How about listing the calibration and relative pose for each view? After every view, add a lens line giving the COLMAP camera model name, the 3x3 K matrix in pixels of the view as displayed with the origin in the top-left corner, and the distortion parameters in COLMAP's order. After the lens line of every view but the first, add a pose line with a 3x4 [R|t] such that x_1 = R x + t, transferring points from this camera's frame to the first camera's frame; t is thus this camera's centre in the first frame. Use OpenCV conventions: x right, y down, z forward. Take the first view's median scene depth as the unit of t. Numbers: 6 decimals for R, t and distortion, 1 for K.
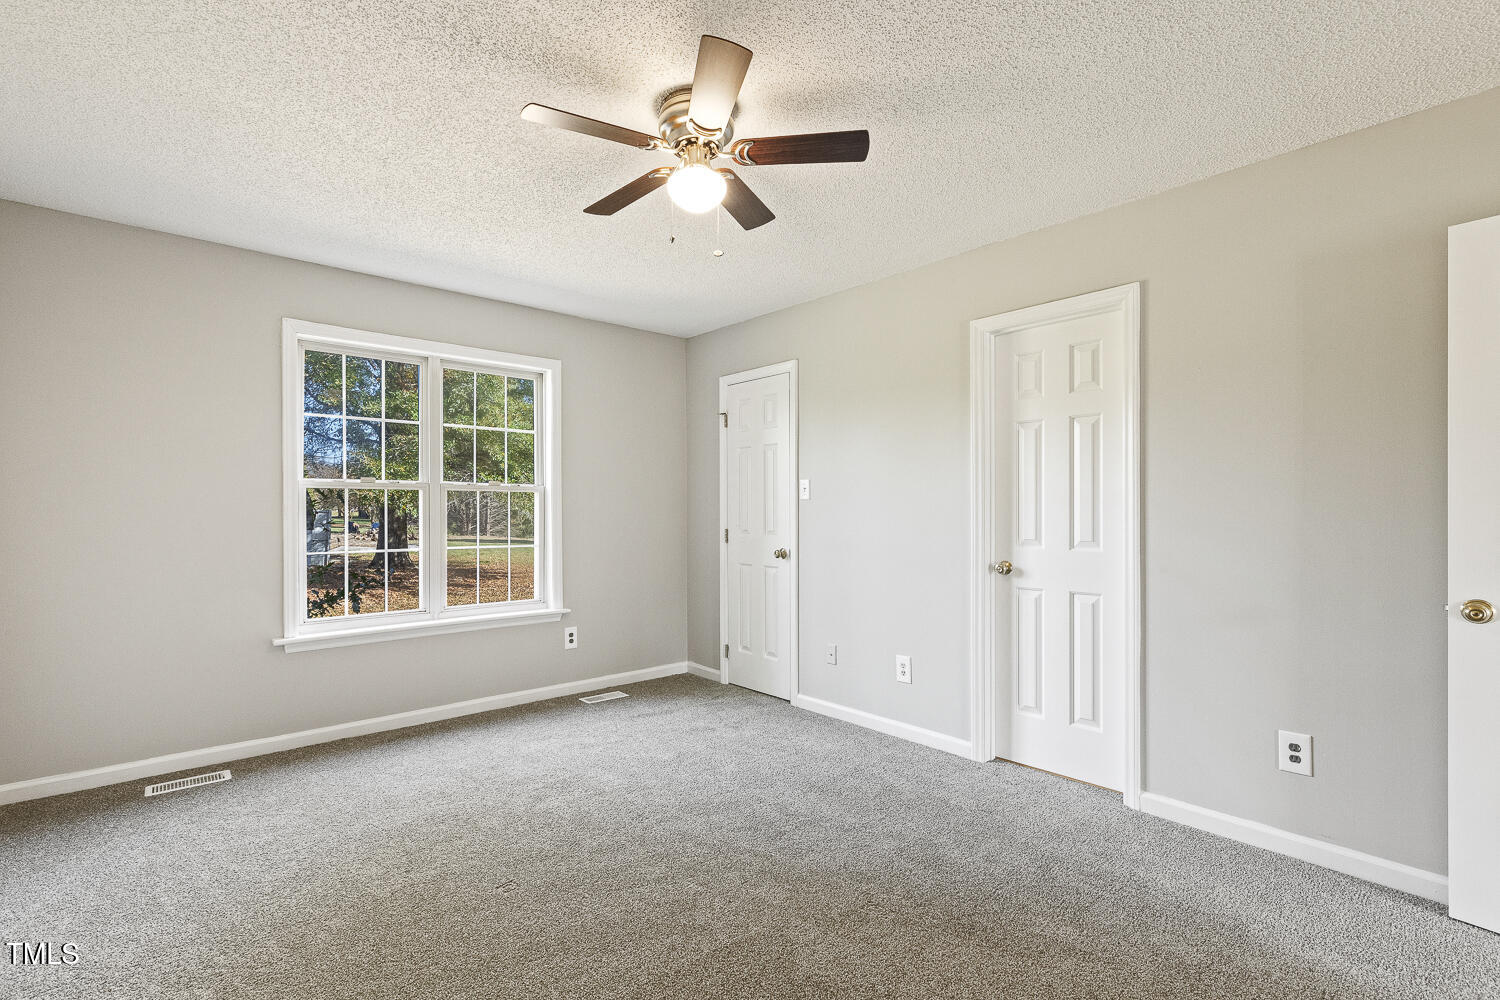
lens RADIAL K [[684.0, 0, 745.5], [0, 684.0, 505.2], [0, 0, 1]] dist [-0.000856, -0.000052]
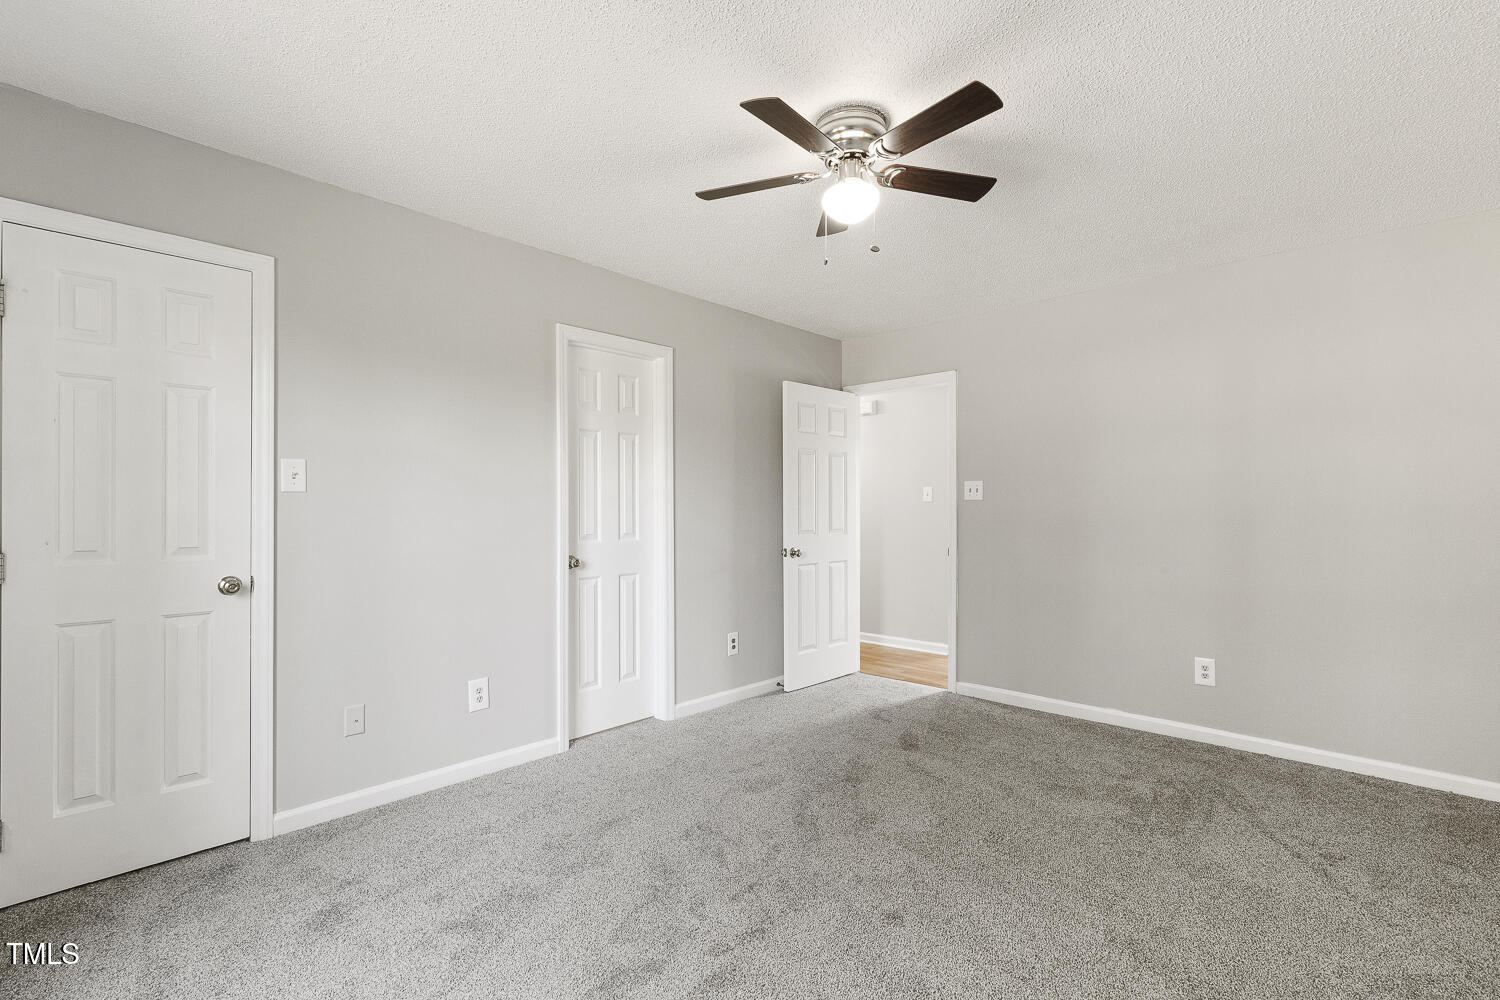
lens RADIAL K [[684.0, 0, 745.5], [0, 684.0, 505.2], [0, 0, 1]] dist [-0.000856, -0.000052]
pose [[-0.090367, 0.004534, 0.995898, -0.744293], [-0.006018, 0.999969, -0.005098, 0.005699], [-0.995890, -0.006454, -0.090337, 0.852229]]
